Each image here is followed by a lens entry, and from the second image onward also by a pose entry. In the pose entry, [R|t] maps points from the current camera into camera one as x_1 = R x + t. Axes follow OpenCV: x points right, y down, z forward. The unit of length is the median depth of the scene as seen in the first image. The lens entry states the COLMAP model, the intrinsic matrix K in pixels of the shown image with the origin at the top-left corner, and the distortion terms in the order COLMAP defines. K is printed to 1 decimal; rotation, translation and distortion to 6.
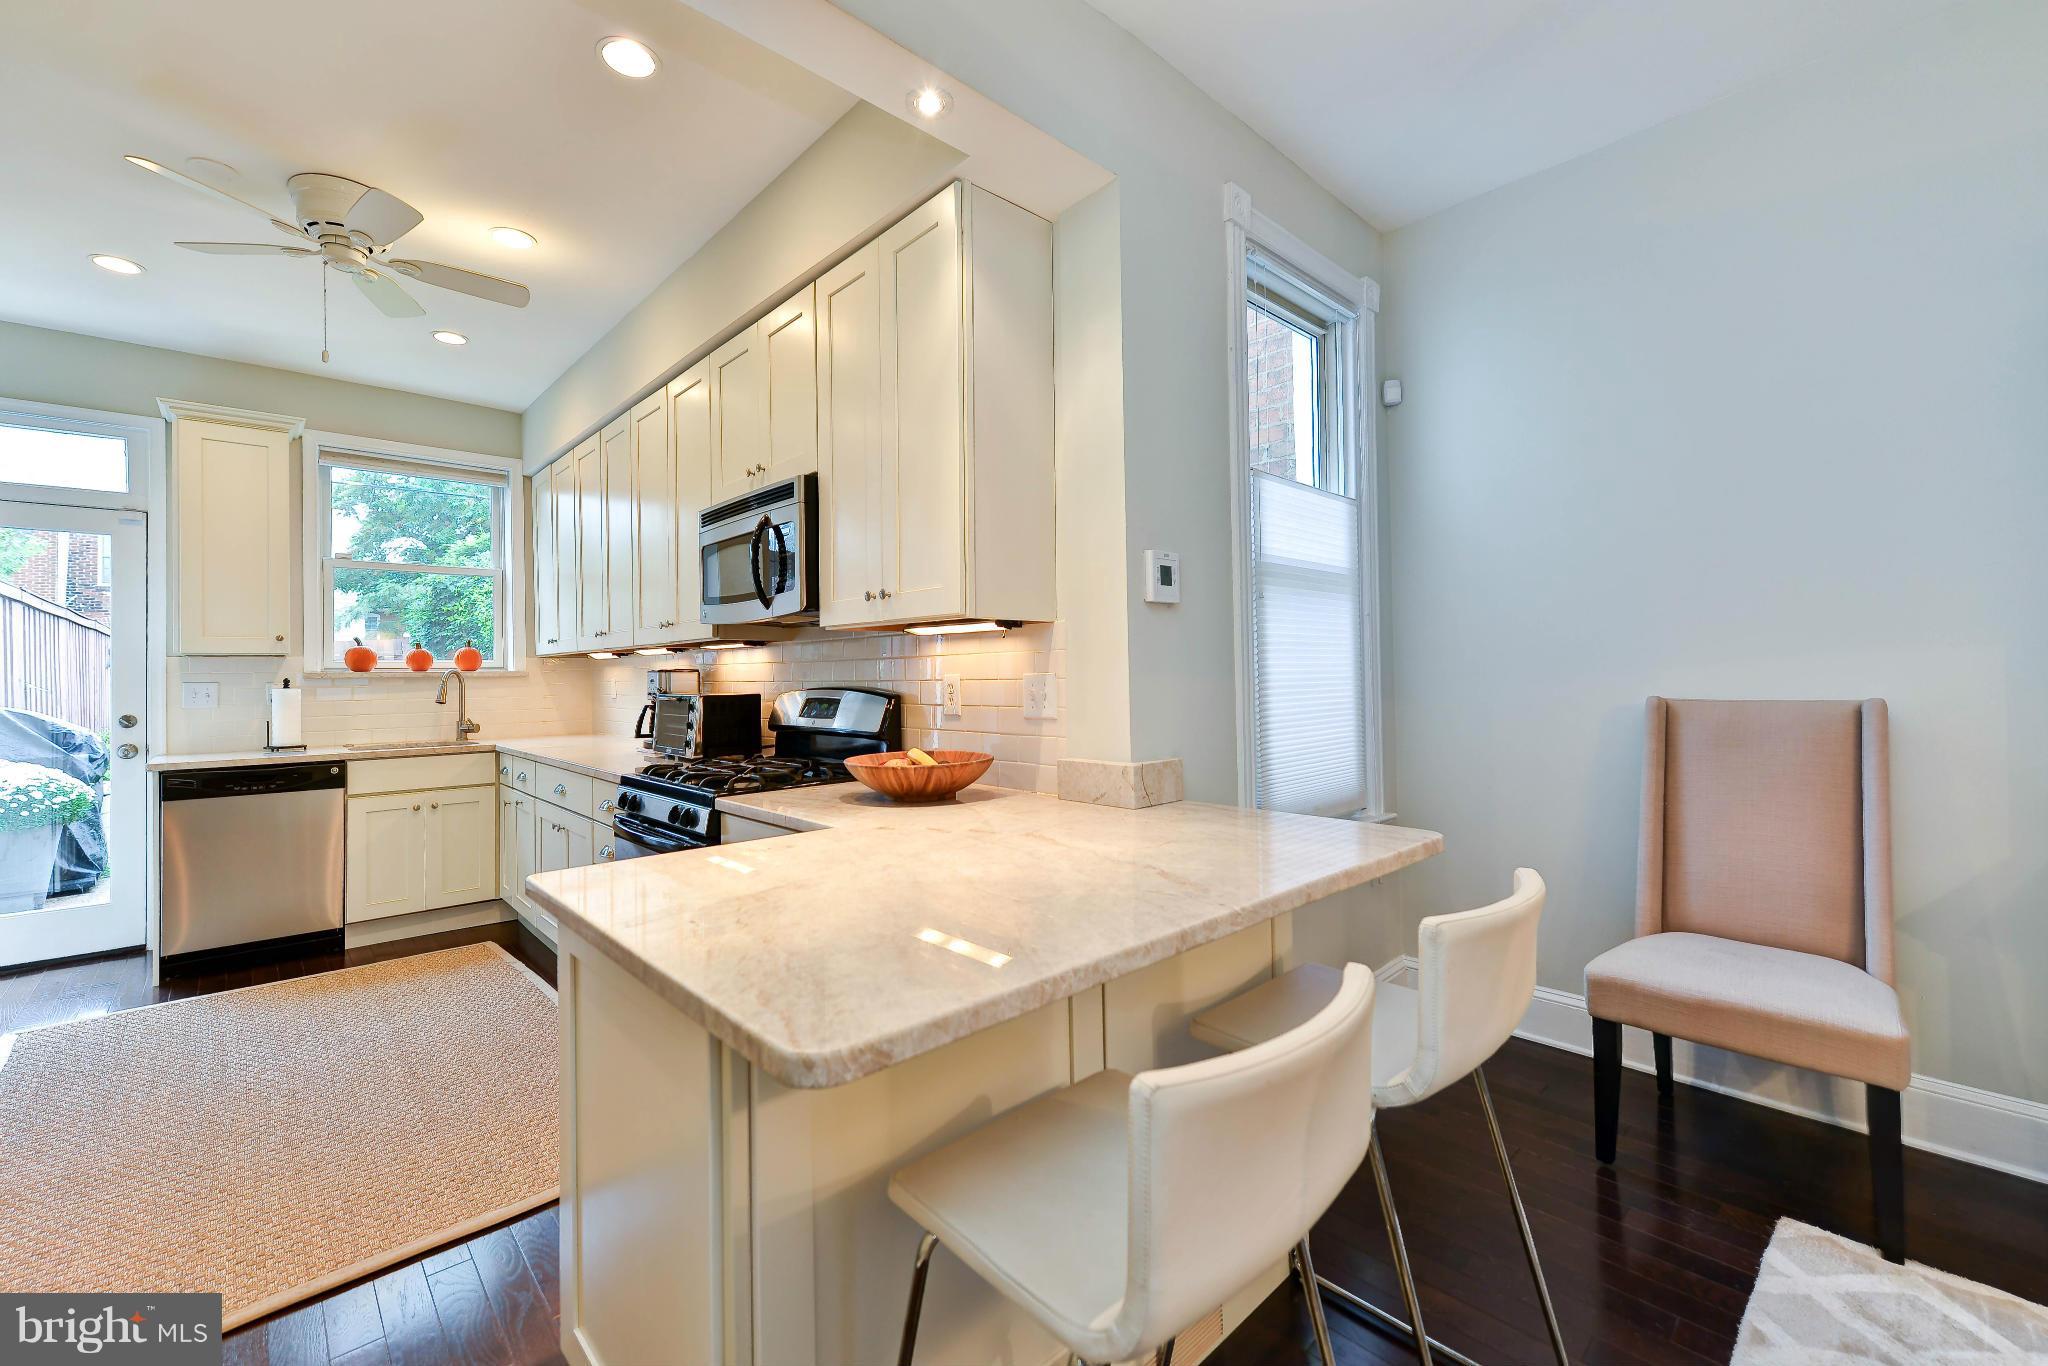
lens RADIAL K [[839.7, 0, 1015.8], [0, 839.7, 663.9], [0, 0, 1]] dist [-0.002046, 0.000060]
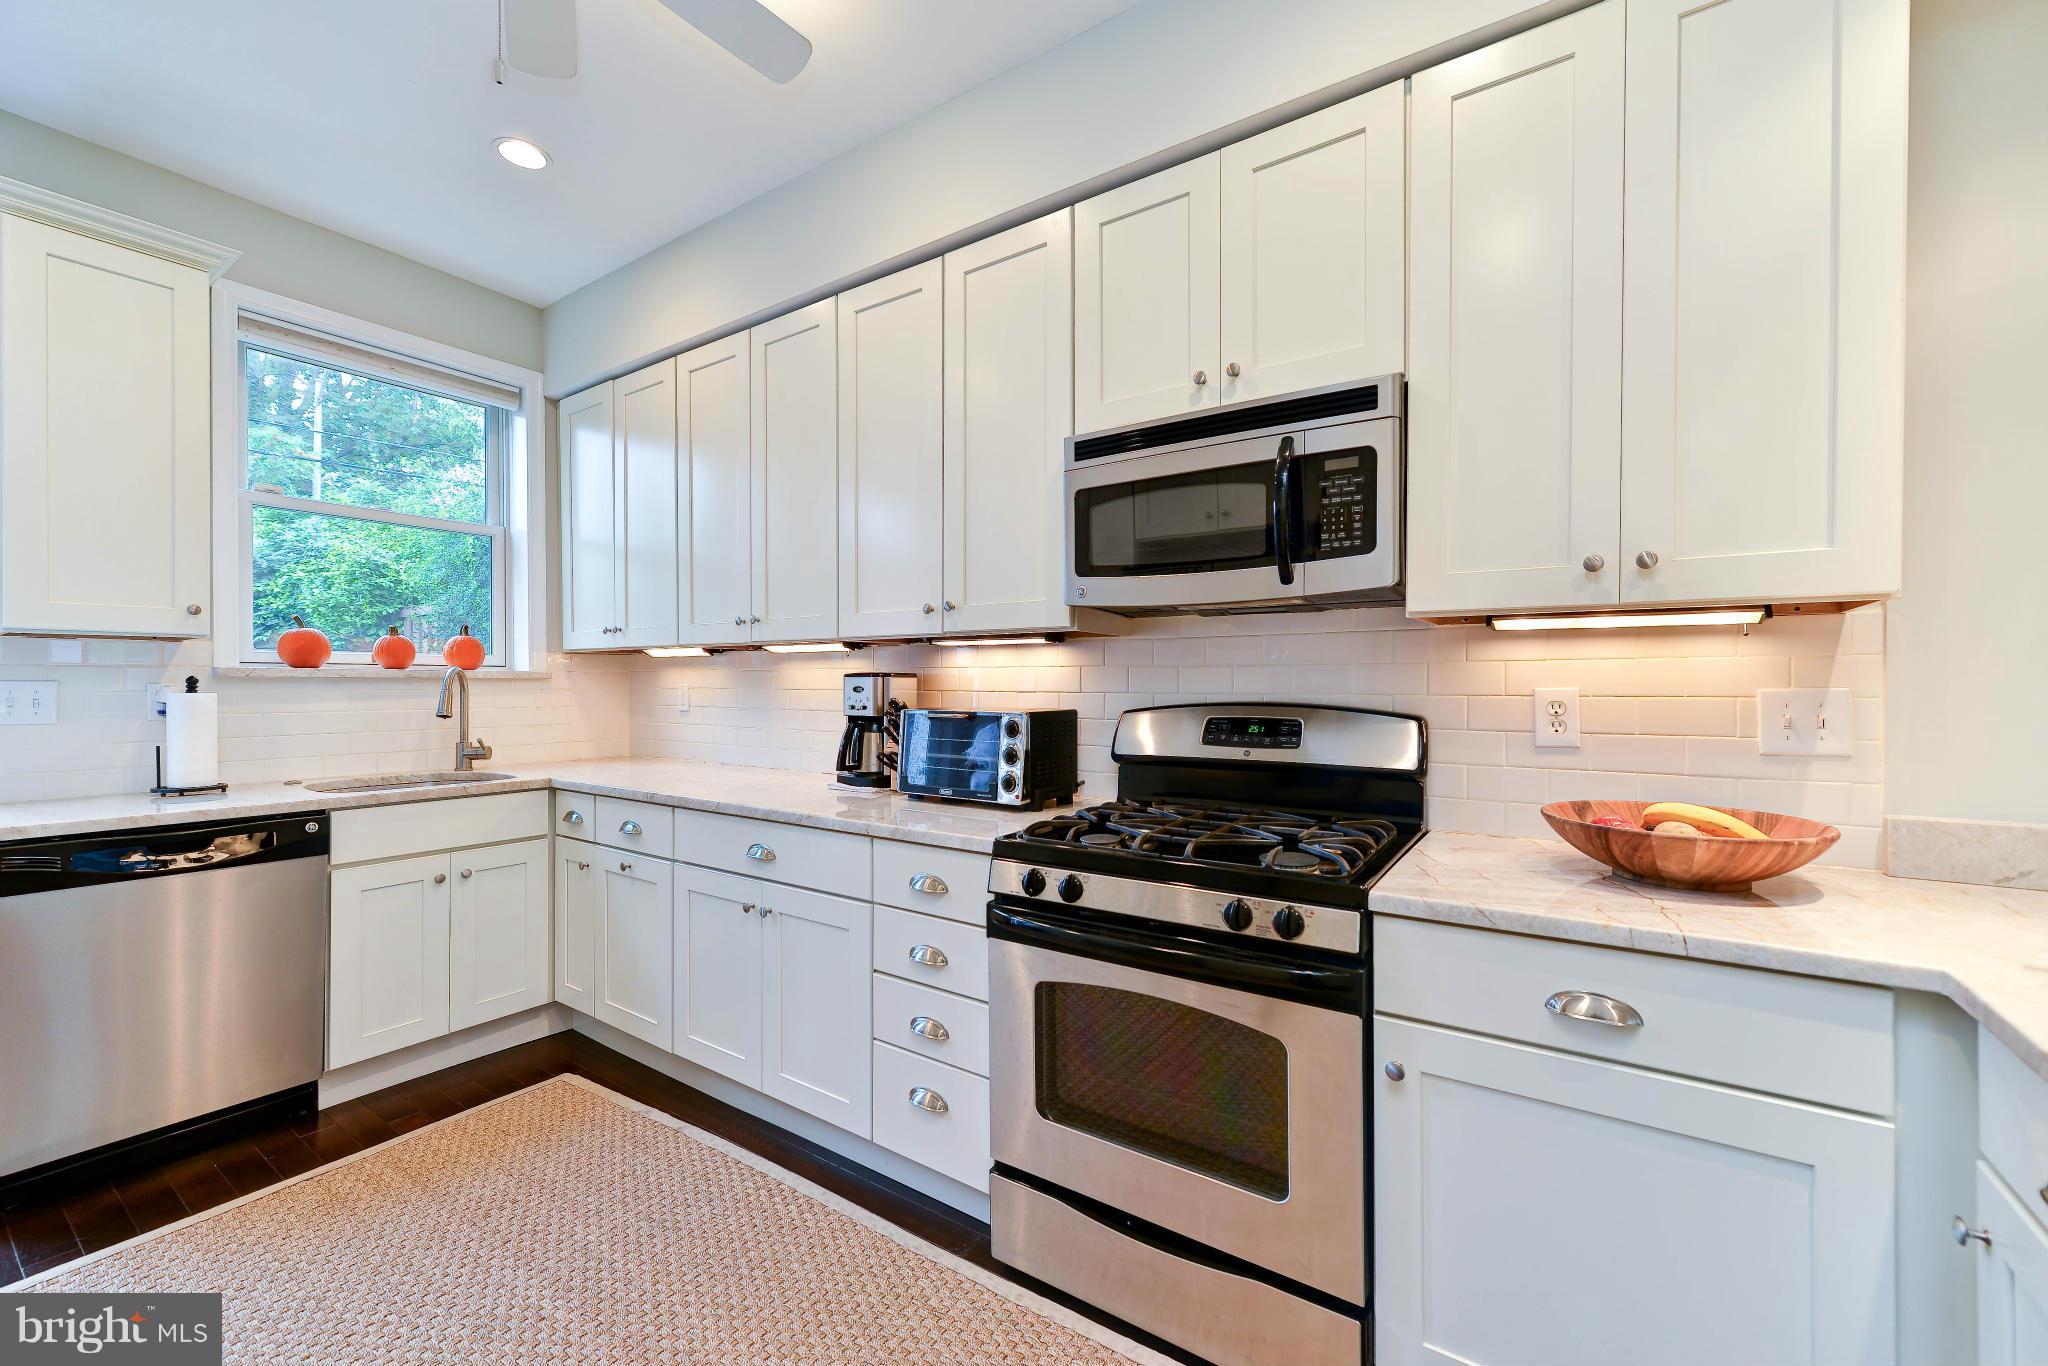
lens RADIAL K [[807.8, 0, 1048.2], [0, 807.8, 687.0], [0, 0, 1]] dist [0.000216, -0.000067]
pose [[0.971952, 0.014747, 0.234717, -0.406106], [-0.017939, 0.999773, 0.011471, 0.007405], [-0.234494, -0.015360, 0.971996, 0.284308]]
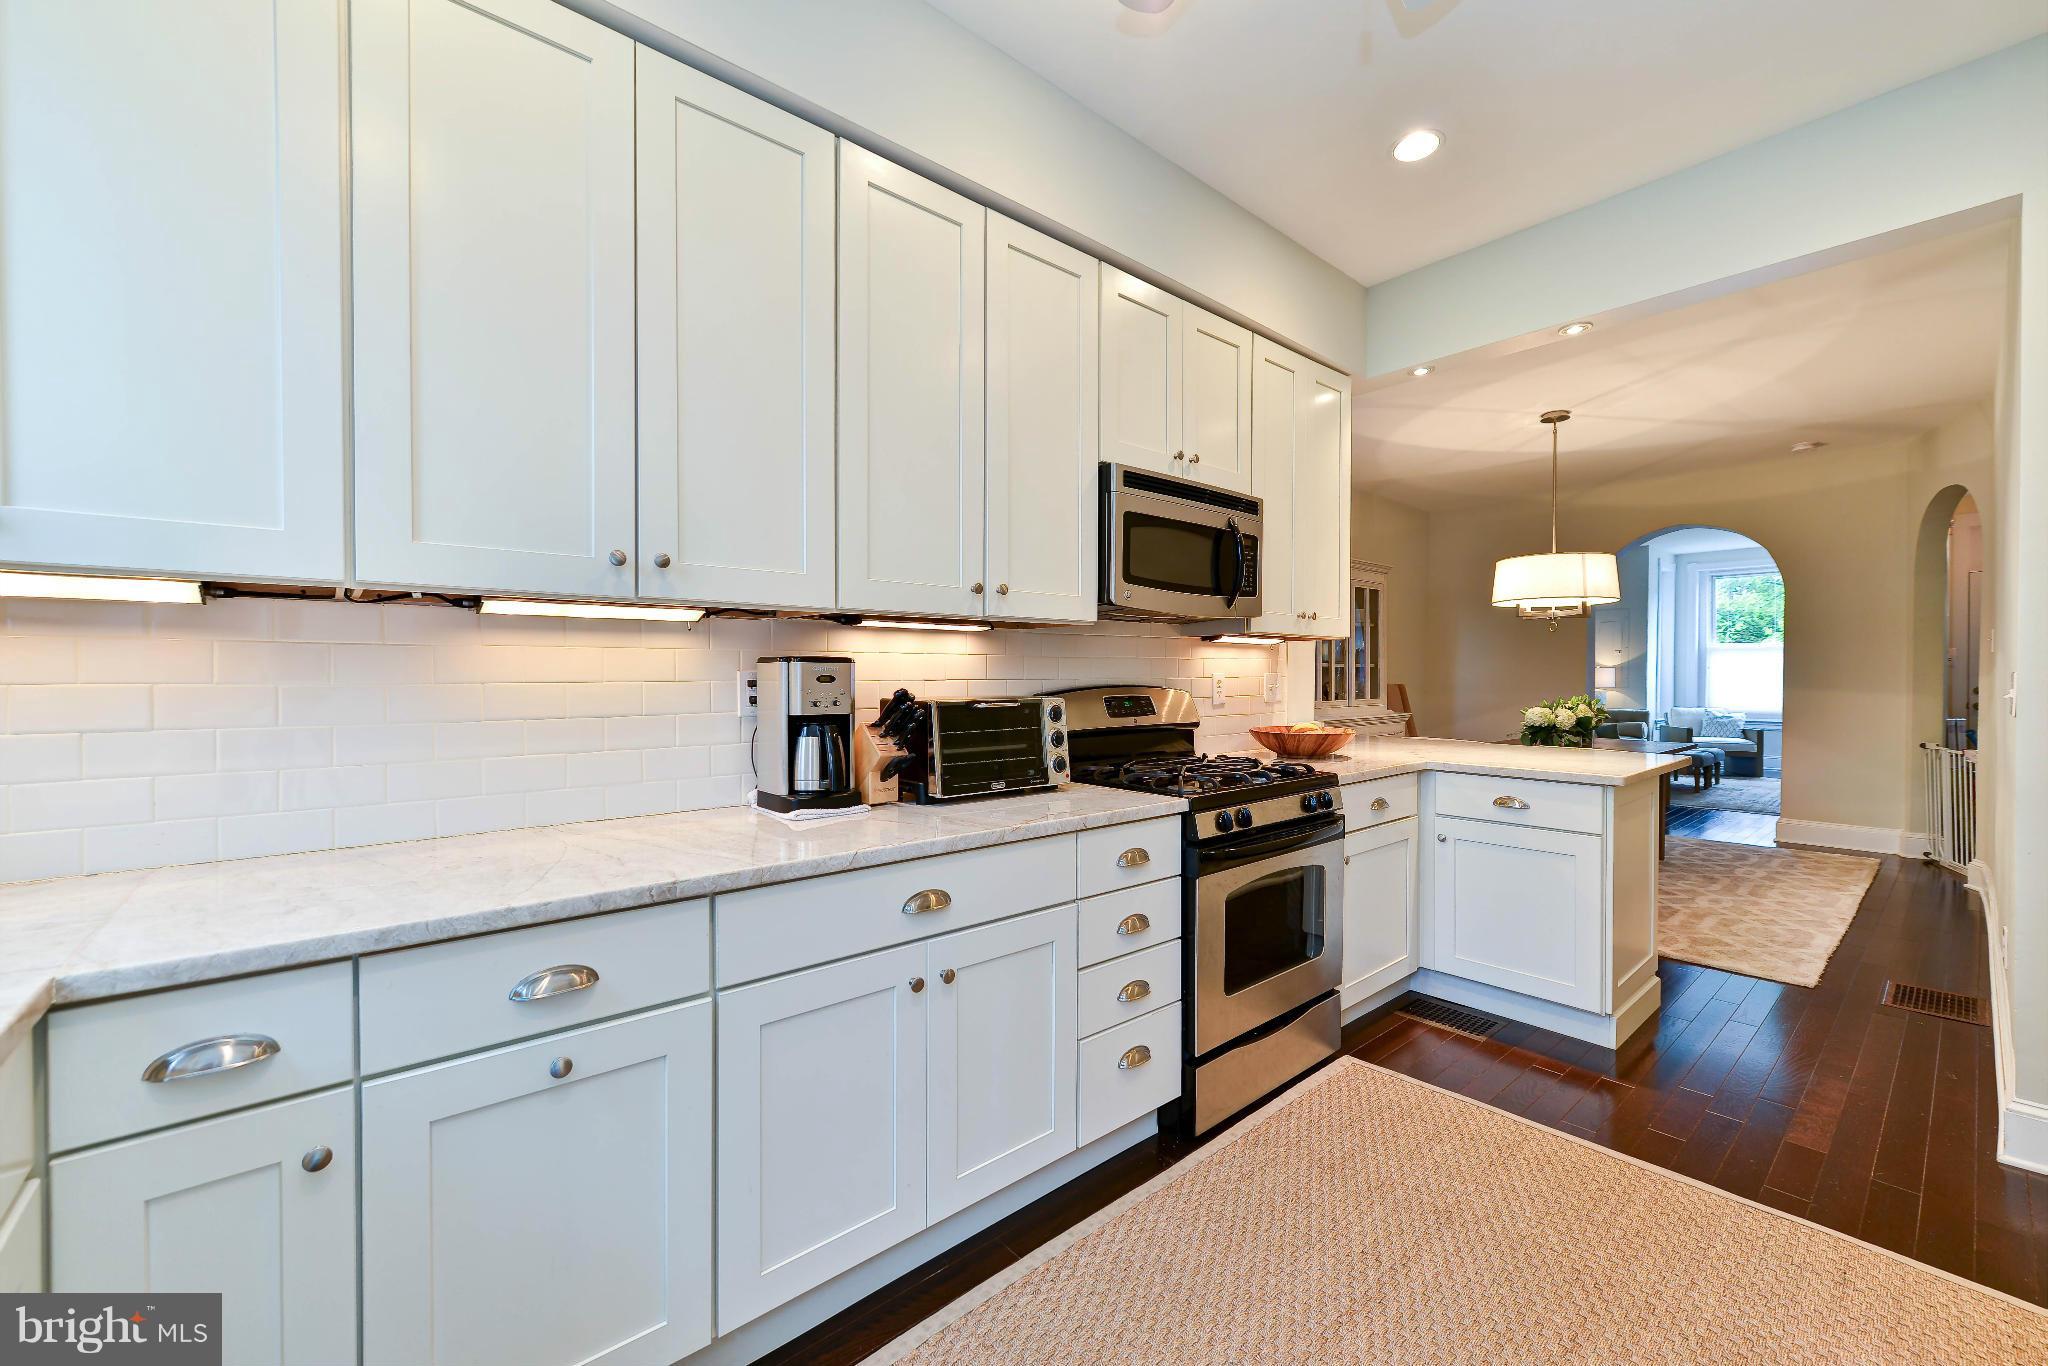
lens RADIAL K [[832.0, 0, 1034.8], [0, 832.0, 677.6], [0, 0, 1]] dist [0.008036, -0.000522]
pose [[0.028884, 0.005688, 0.999567, -0.872017], [-0.013350, 0.999897, -0.005304, 0.019323], [-0.999494, -0.013191, 0.028957, 0.790066]]
